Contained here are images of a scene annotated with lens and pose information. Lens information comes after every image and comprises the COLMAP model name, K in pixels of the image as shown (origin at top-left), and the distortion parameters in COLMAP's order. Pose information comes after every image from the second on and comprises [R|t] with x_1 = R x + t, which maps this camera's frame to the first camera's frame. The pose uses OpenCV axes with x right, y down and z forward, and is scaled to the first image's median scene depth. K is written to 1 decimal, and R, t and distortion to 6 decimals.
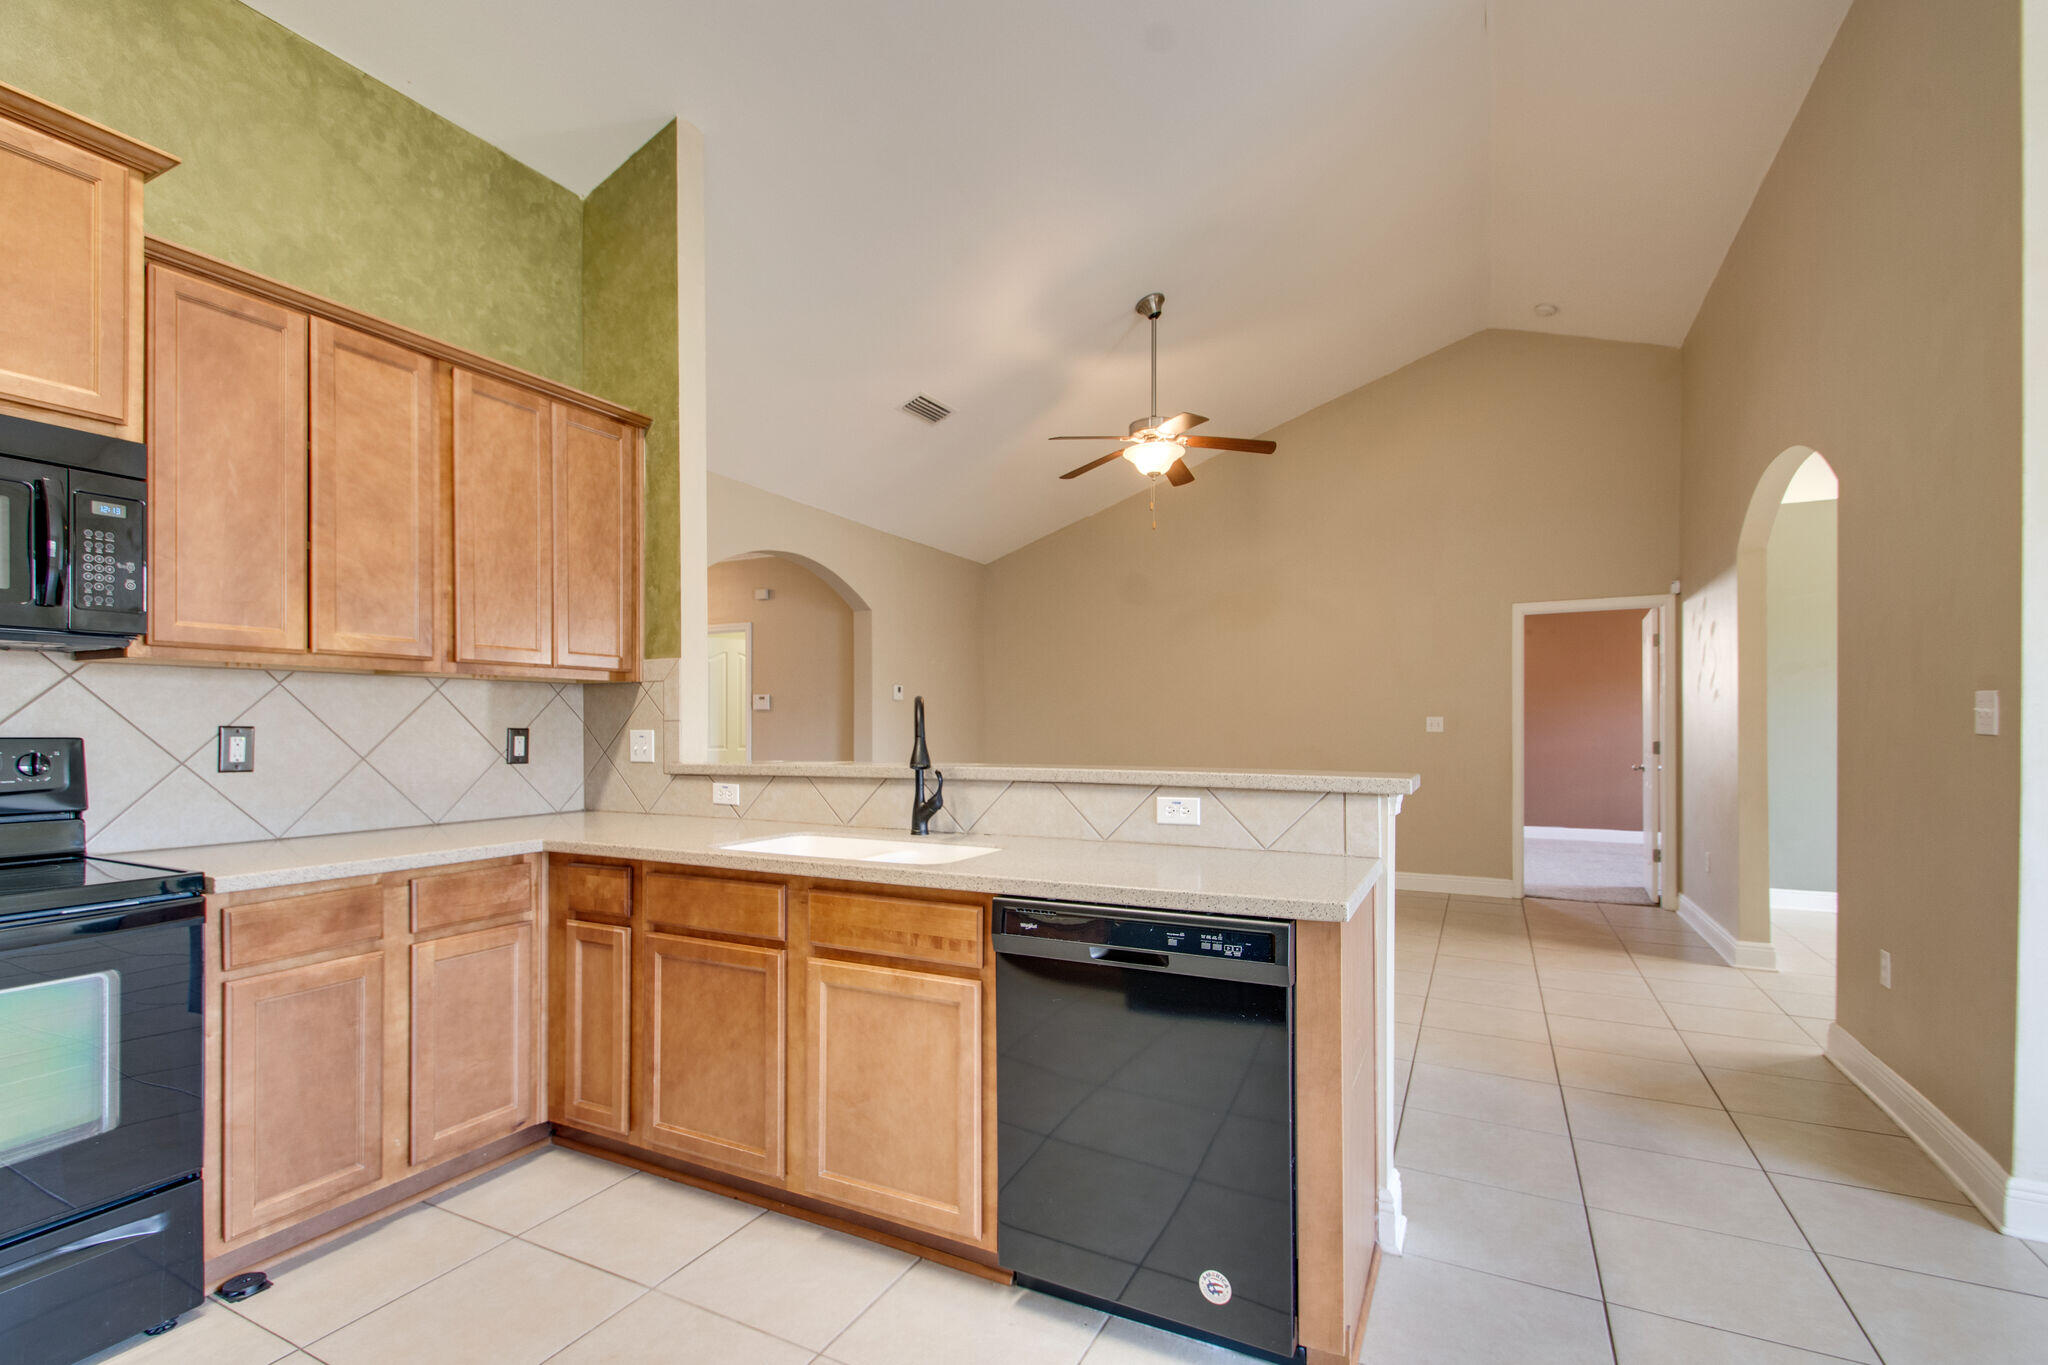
lens RADIAL K [[921.5, 0, 1010.5], [0, 921.5, 725.5], [0, 0, 1]] dist [0.029903, -0.018522]
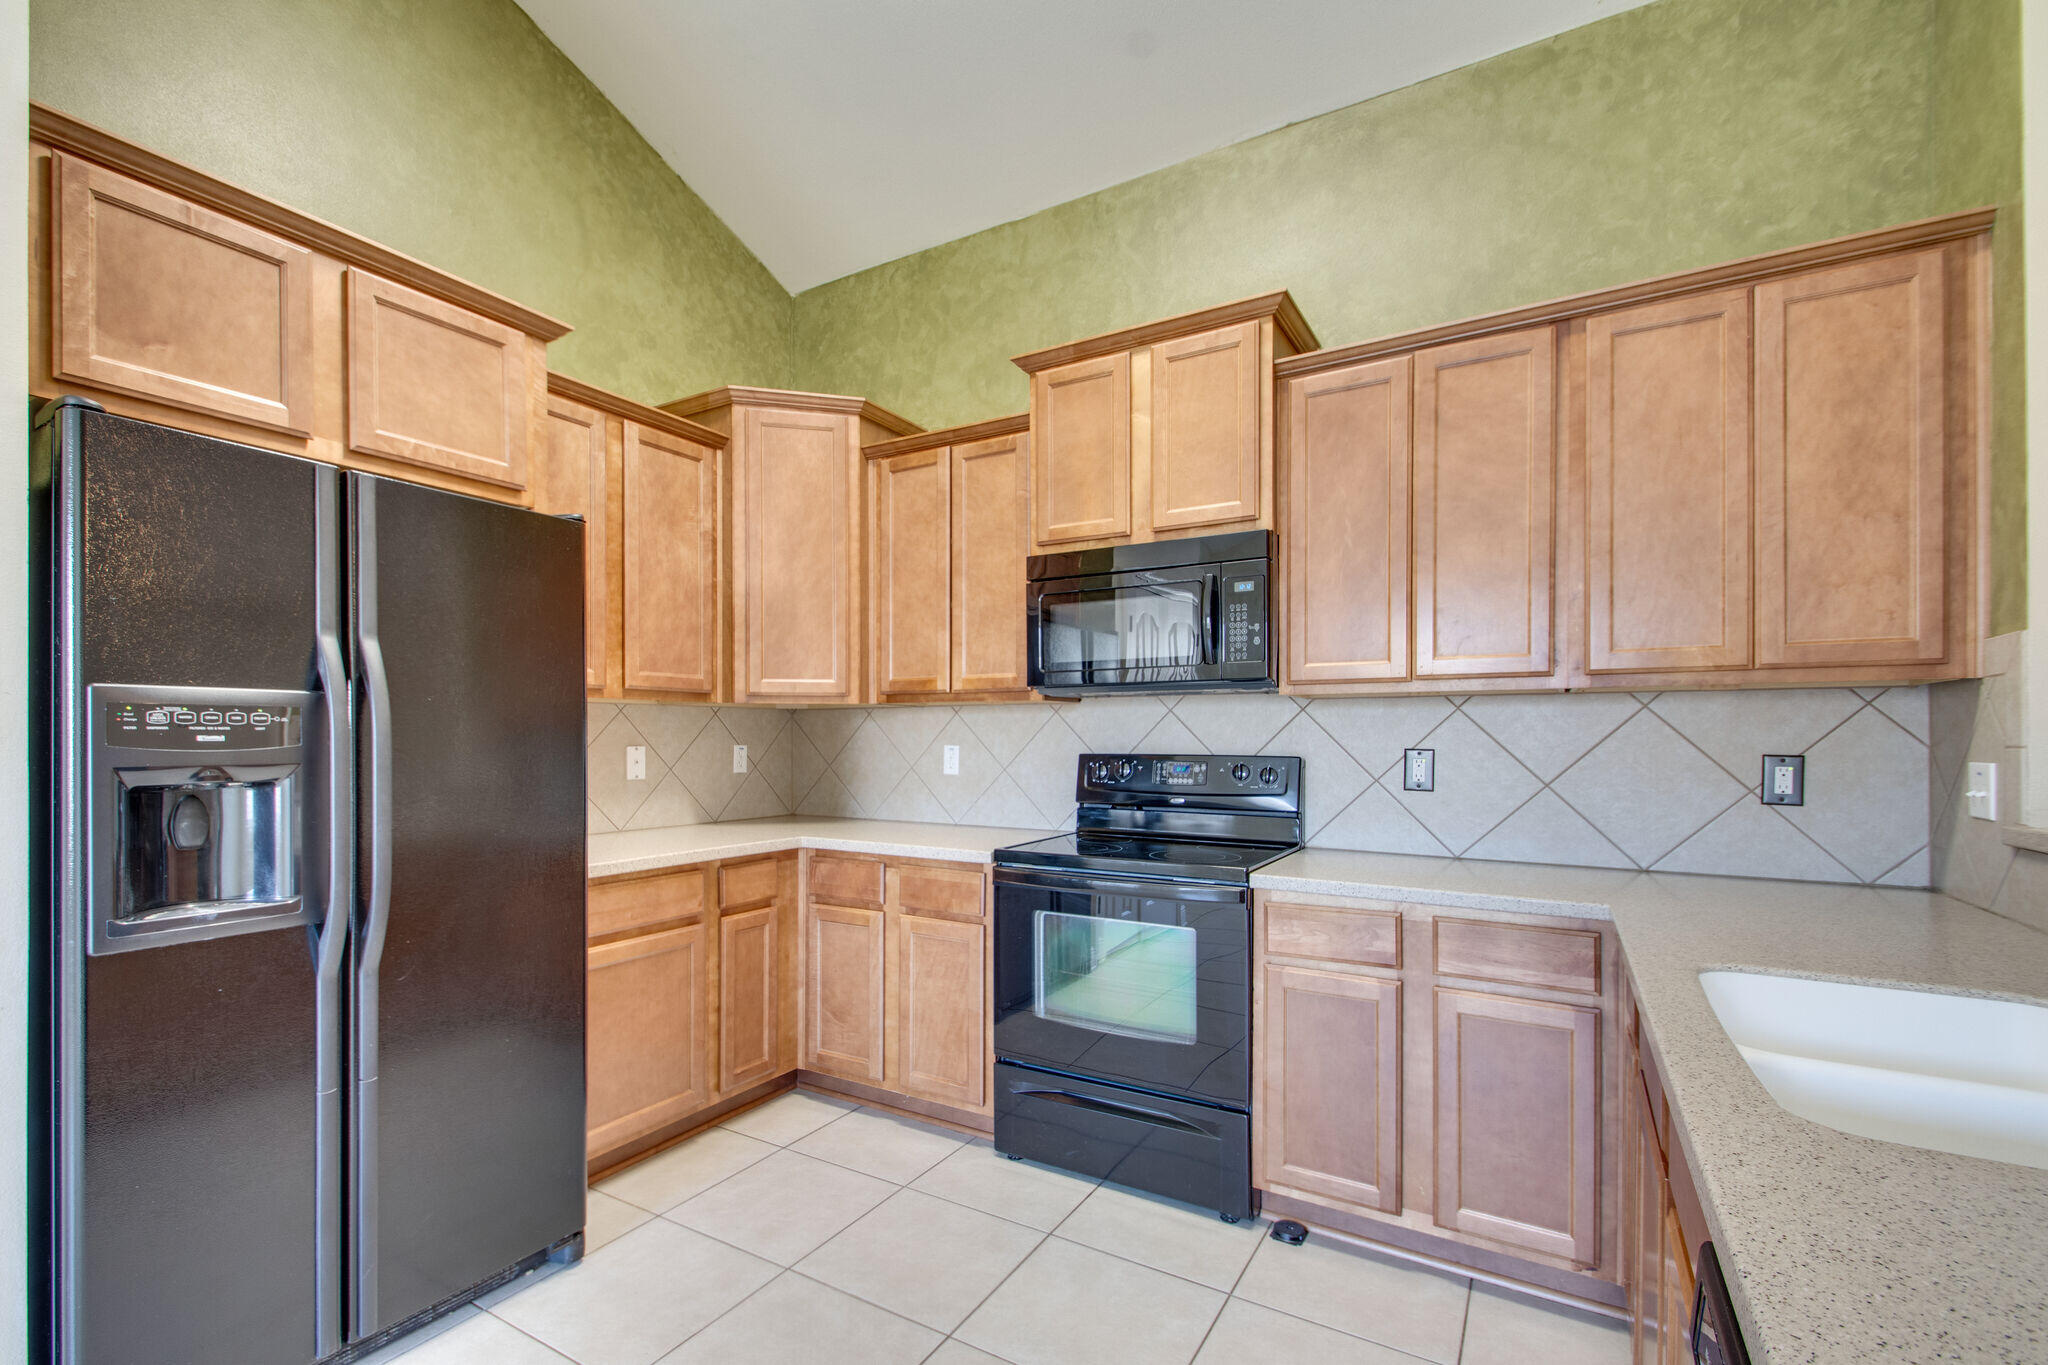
lens RADIAL K [[929.5, 0, 980.8], [0, 929.5, 734.9], [0, 0, 1]] dist [0.027663, -0.015491]
pose [[-0.086436, -0.002135, -0.996255, 0.245227], [-0.002020, 0.999996, -0.001967, -0.010123], [0.996255, 0.001842, -0.086440, 0.464672]]
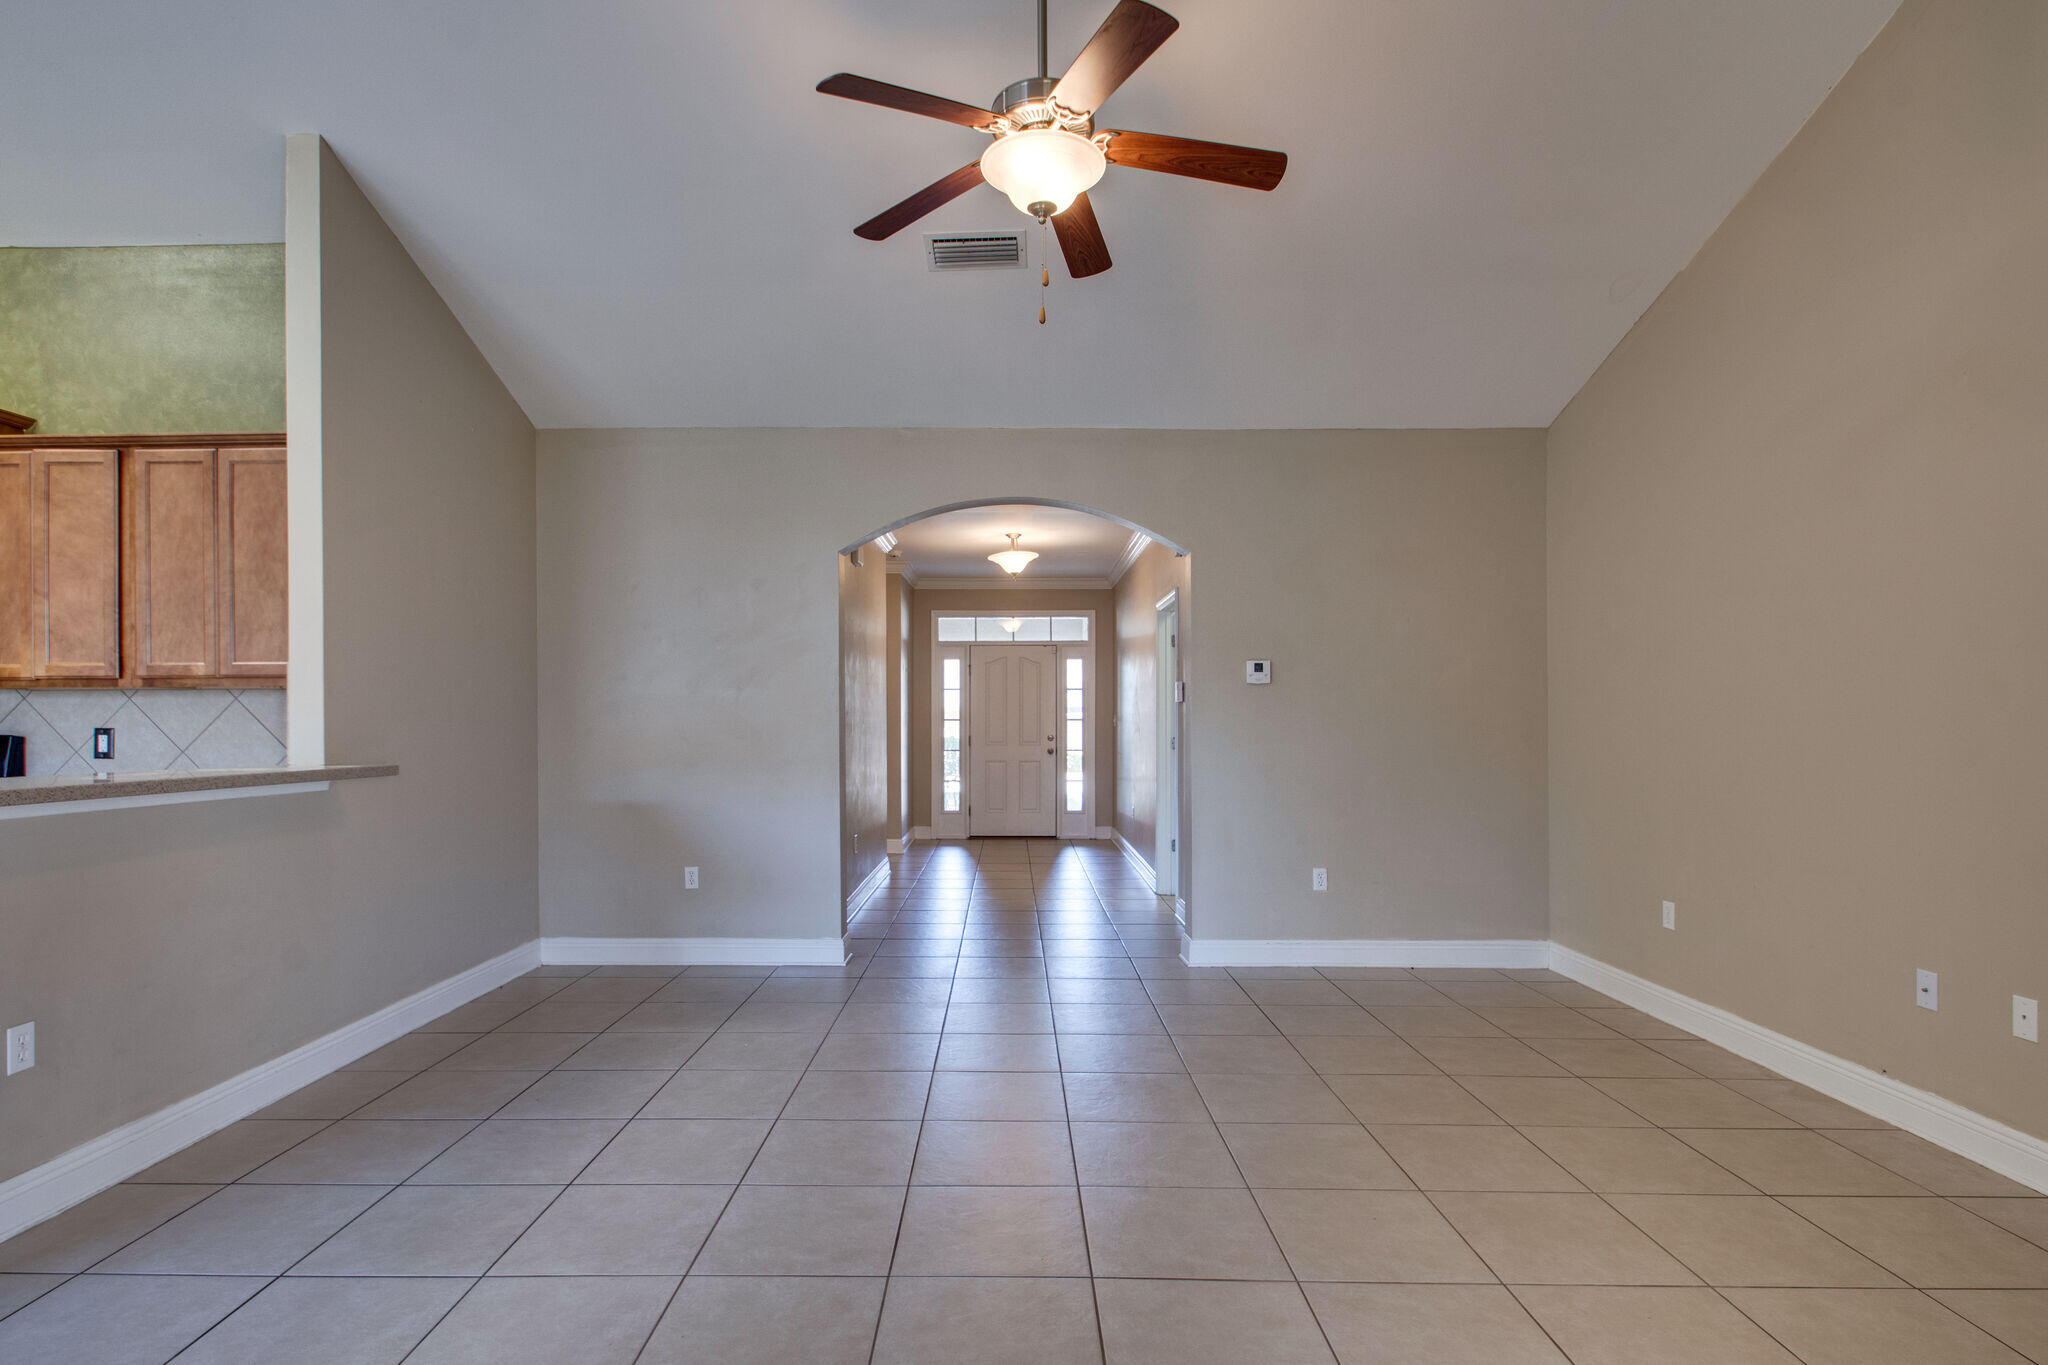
lens RADIAL K [[1037.4, 0, 1017.6], [0, 1037.4, 719.9], [0, 0, 1]] dist [-0.002587, -0.001401]
pose [[0.450608, -0.000931, -0.892722, 1.063309], [0.002315, 0.999997, 0.000126, -0.007378], [0.892719, -0.002123, 0.450609, 1.252137]]
